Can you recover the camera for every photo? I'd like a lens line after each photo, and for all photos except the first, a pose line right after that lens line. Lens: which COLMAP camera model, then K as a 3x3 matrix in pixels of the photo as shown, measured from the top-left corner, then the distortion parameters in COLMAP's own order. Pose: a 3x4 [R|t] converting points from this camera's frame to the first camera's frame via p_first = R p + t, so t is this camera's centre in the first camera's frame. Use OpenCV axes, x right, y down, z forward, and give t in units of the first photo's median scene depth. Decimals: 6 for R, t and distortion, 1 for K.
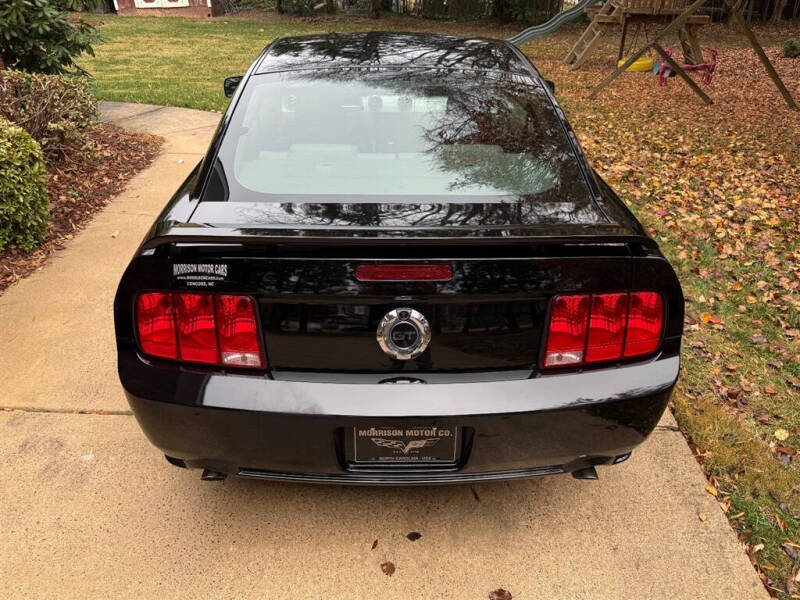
lens RADIAL K [[661.0, 0, 400.9], [0, 661.0, 309.5], [0, 0, 1]] dist [0.058793, -0.098435]
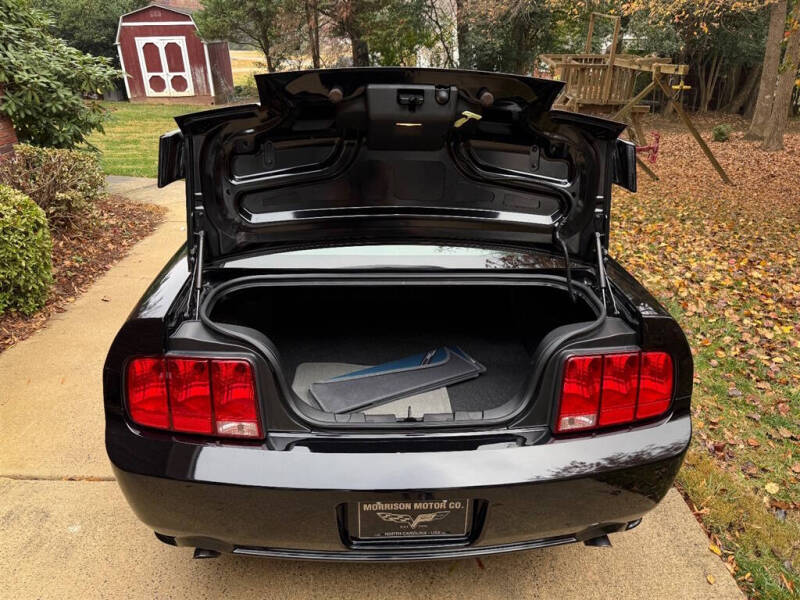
lens RADIAL K [[581.2, 0, 401.5], [0, 581.2, 302.5], [0, 0, 1]] dist [-0.005612, -0.005375]
pose [[0.999068, -0.006726, 0.042642, -0.027054], [0.010933, 0.995008, -0.099193, -0.011444], [-0.041762, 0.099567, 0.994154, 0.098679]]
